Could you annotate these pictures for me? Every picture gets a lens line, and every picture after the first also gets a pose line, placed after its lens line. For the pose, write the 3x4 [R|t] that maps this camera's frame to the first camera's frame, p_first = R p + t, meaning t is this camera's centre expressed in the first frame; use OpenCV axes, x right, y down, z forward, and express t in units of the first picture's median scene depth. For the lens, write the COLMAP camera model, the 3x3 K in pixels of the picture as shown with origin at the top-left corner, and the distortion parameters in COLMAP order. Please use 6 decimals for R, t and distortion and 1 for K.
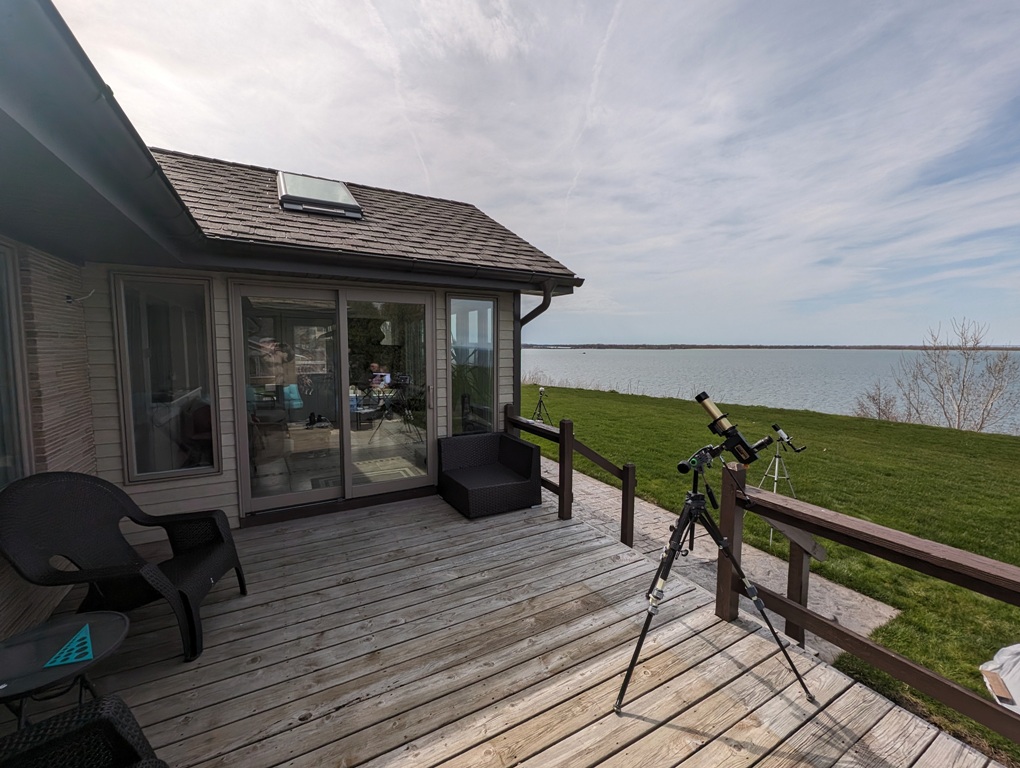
lens RADIAL K [[415.3, 0, 510.0], [0, 415.3, 384.0], [0, 0, 1]] dist [-0.001777, -0.000788]
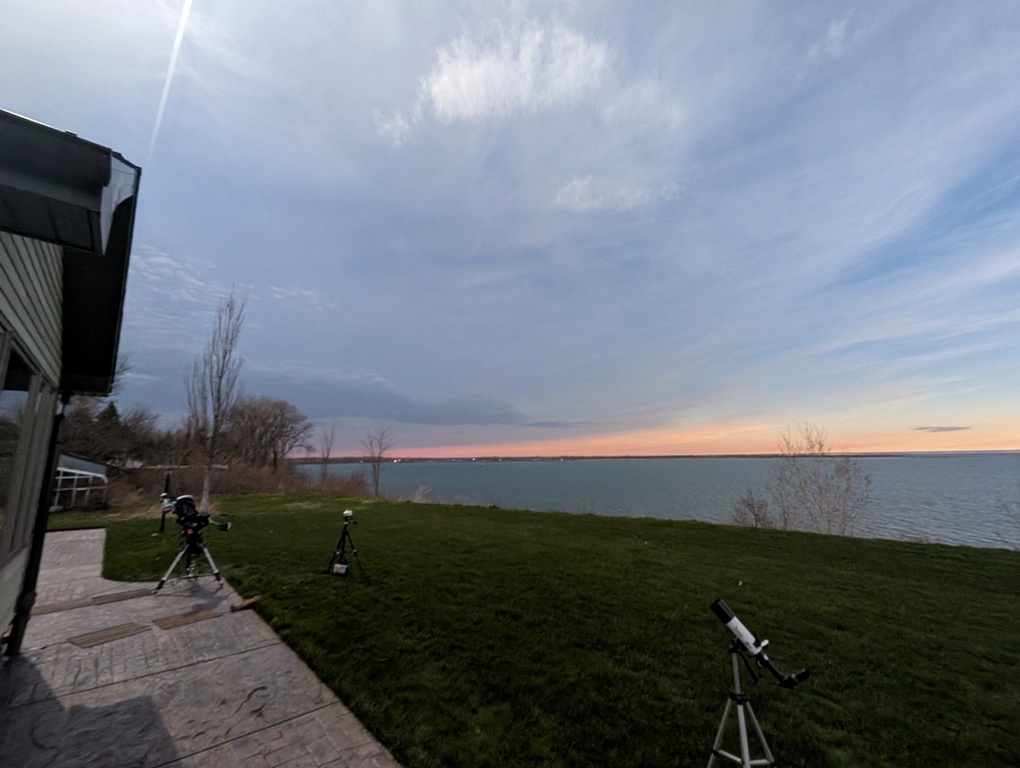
lens RADIAL K [[413.8, 0, 510.0], [0, 413.8, 384.0], [0, 0, 1]] dist [0.000476, 0.000415]
pose [[0.970188, 0.029139, 0.240597, 0.083933], [0.036597, 0.963748, -0.264293, -0.000568], [-0.239576, 0.265219, 0.933950, 0.149863]]
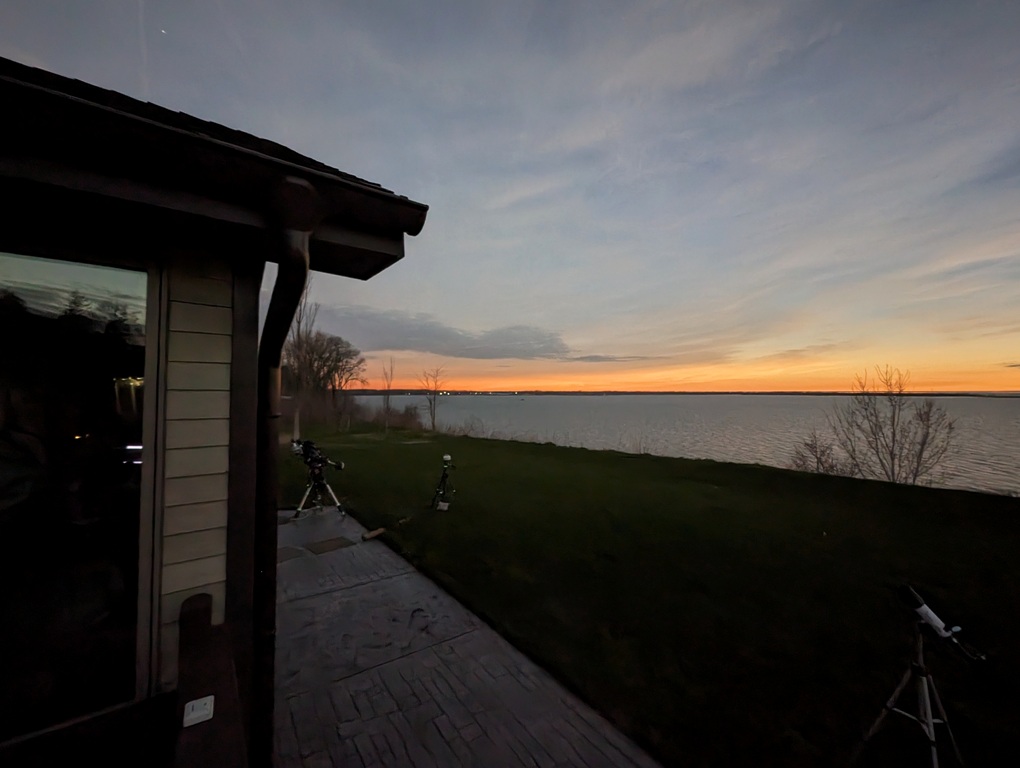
lens RADIAL K [[415.3, 0, 510.0], [0, 415.3, 384.0], [0, 0, 1]] dist [-0.001777, -0.000788]
pose [[0.989327, 0.000489, 0.145713, 0.042310], [0.015728, 0.993794, -0.110122, -0.016538], [-0.144862, 0.111238, 0.983179, 0.147255]]
